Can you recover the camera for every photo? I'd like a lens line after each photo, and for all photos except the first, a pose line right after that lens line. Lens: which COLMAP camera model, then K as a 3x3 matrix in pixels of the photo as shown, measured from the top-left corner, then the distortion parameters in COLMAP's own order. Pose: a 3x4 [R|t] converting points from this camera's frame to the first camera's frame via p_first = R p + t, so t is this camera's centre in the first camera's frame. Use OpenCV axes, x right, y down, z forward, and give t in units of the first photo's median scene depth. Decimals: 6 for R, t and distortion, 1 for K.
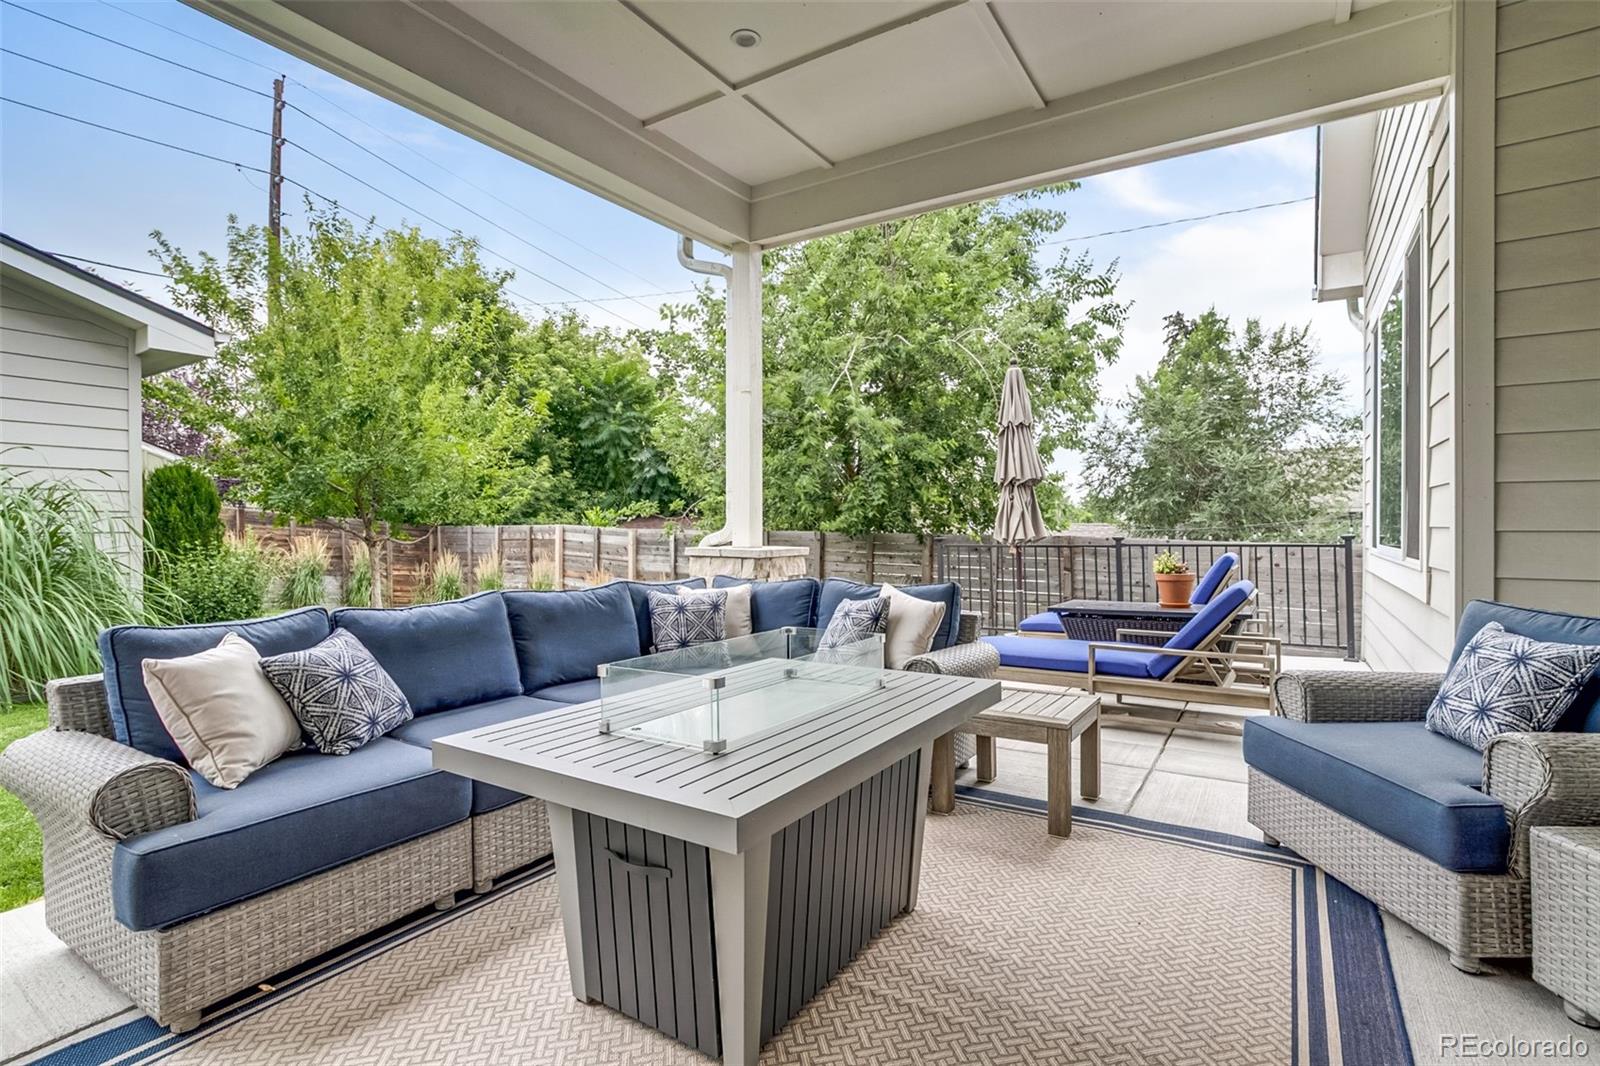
lens RADIAL K [[775.5, 0, 808.6], [0, 775.5, 528.5], [0, 0, 1]] dist [-0.036778, 0.002877]
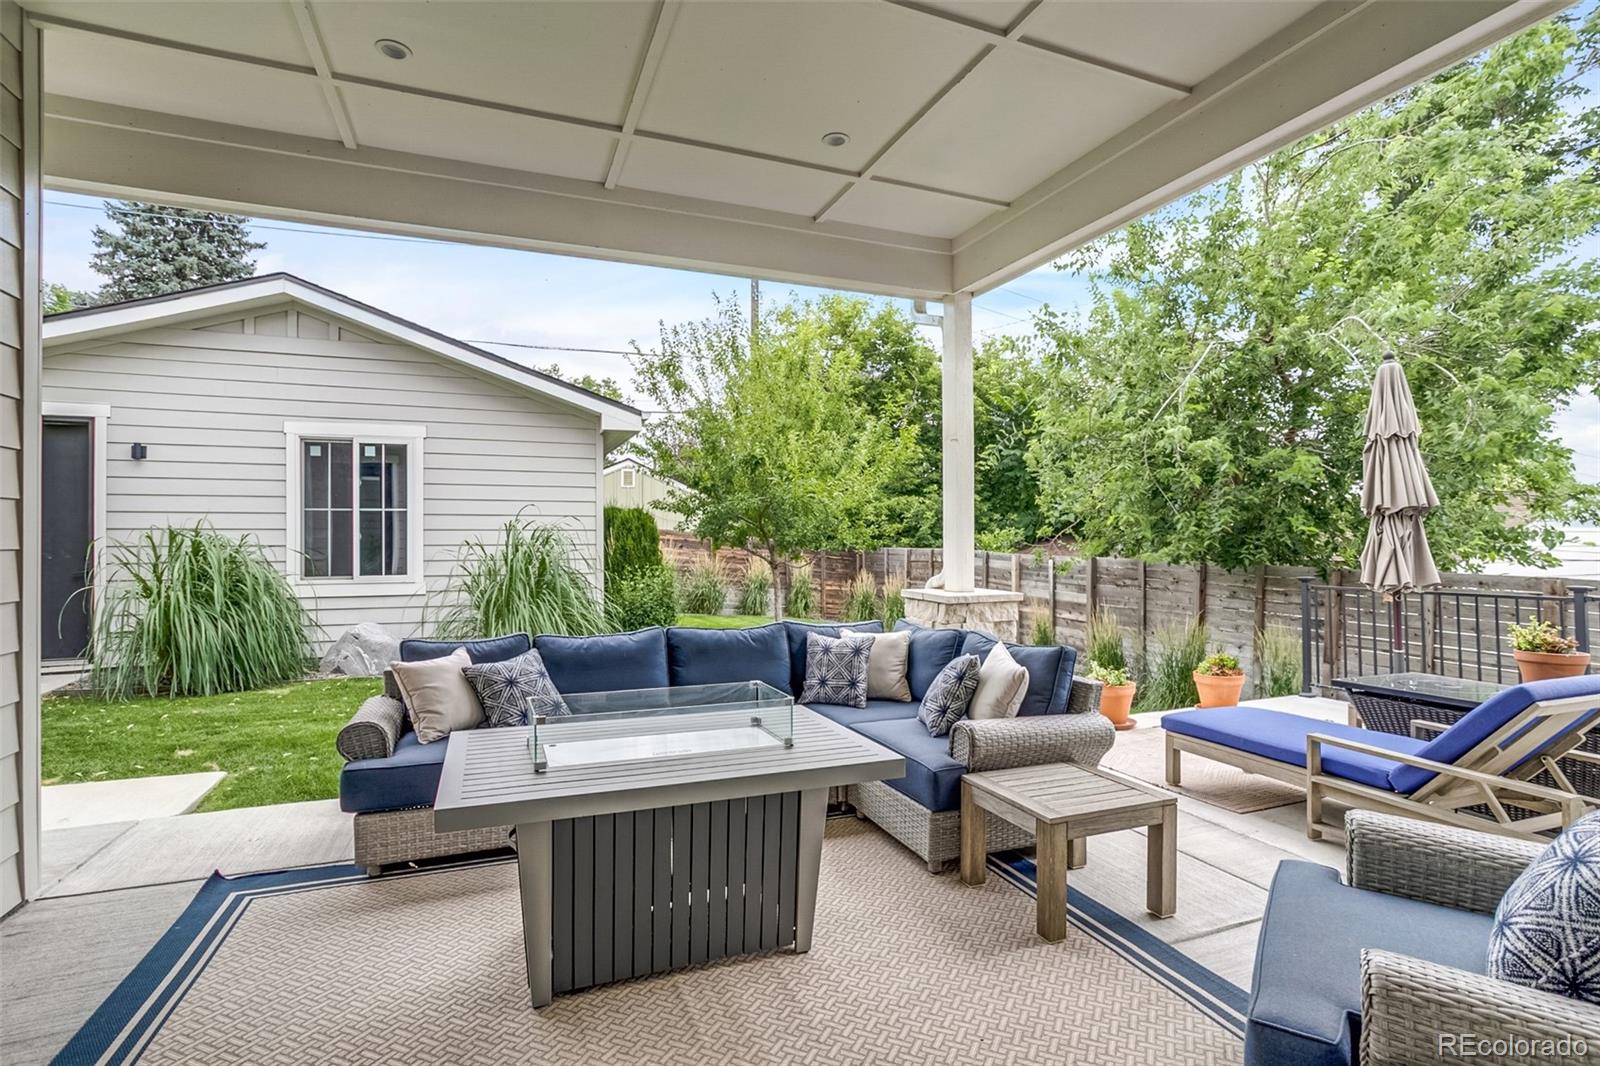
lens RADIAL K [[775.5, 0, 776.2], [0, 775.5, 541.4], [0, 0, 1]] dist [-0.036778, 0.002877]
pose [[0.802805, 0.002234, -0.596238, 0.246966], [-0.002987, 0.999996, -0.000275, -0.029499], [0.596234, 0.002001, 0.802808, 0.030183]]
